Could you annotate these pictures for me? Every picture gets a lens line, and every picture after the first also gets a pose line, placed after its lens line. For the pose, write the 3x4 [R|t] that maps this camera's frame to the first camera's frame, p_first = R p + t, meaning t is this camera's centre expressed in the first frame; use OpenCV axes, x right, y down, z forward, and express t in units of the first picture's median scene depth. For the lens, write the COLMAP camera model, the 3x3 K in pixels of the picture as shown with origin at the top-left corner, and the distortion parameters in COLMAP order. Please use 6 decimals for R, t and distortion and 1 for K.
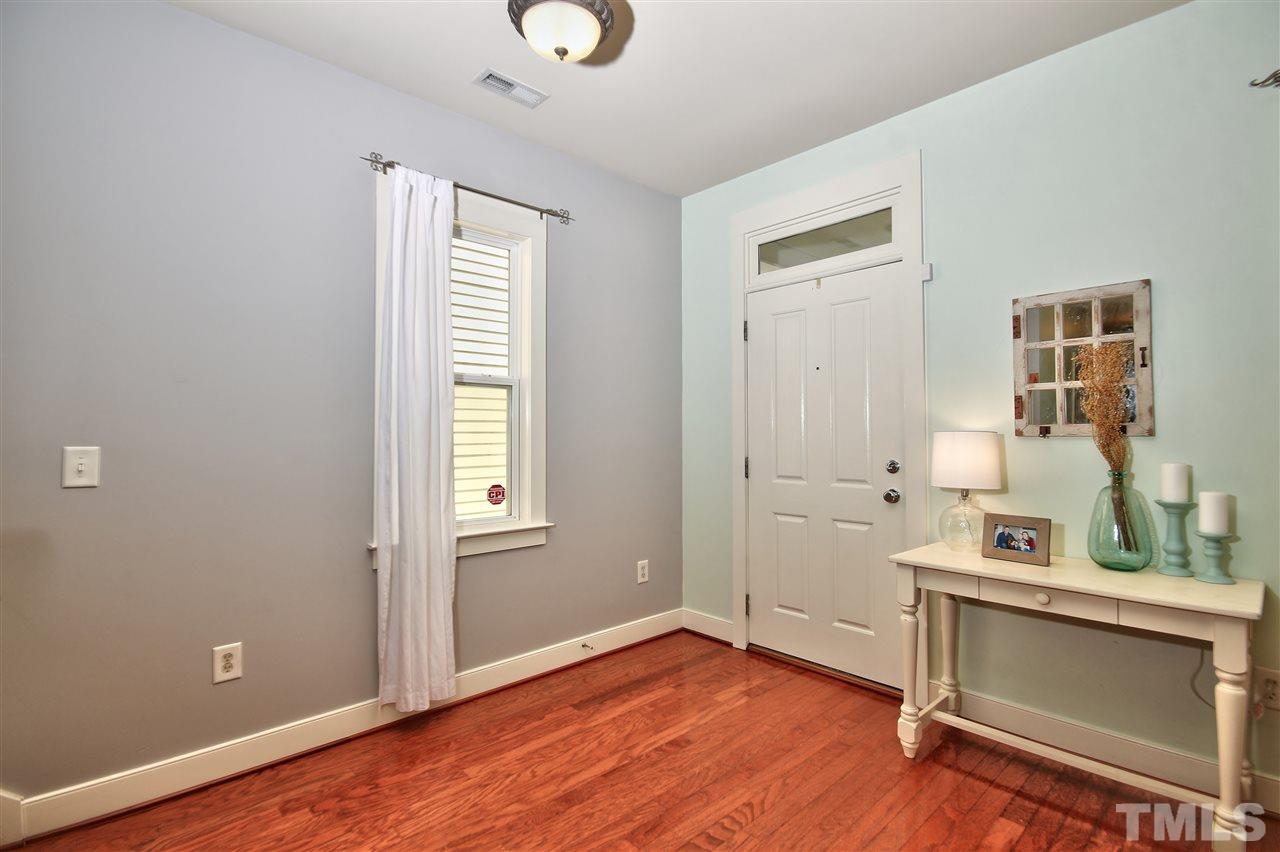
lens RADIAL K [[593.4, 0, 648.2], [0, 593.4, 425.0], [0, 0, 1]] dist [-0.000201, -0.001316]
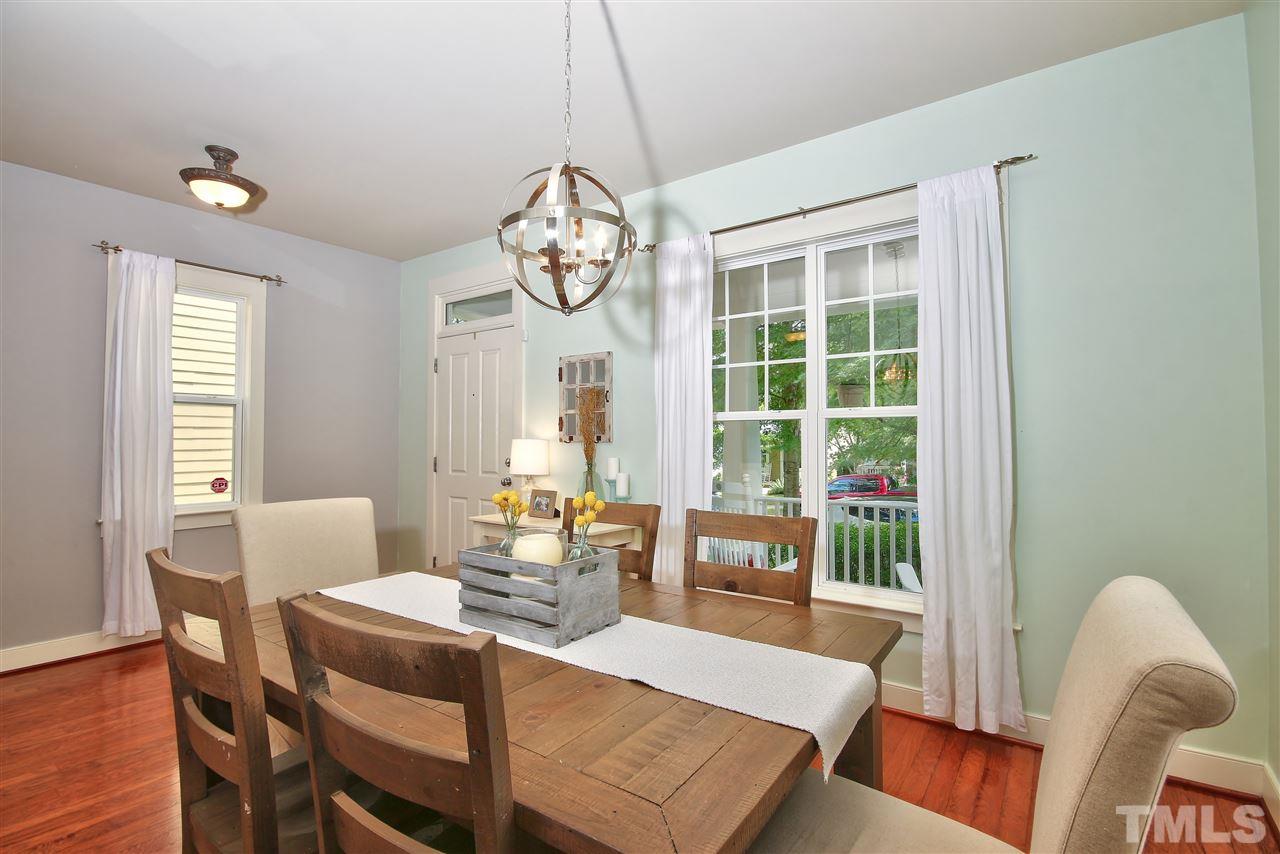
lens RADIAL K [[593.4, 0, 648.2], [0, 593.4, 426.0], [0, 0, 1]] dist [-0.000201, -0.001316]
pose [[0.981817, 0.004772, 0.189769, 0.538449], [-0.003333, 0.999963, -0.007899, -0.012598], [-0.189799, 0.007123, 0.981797, -0.618528]]
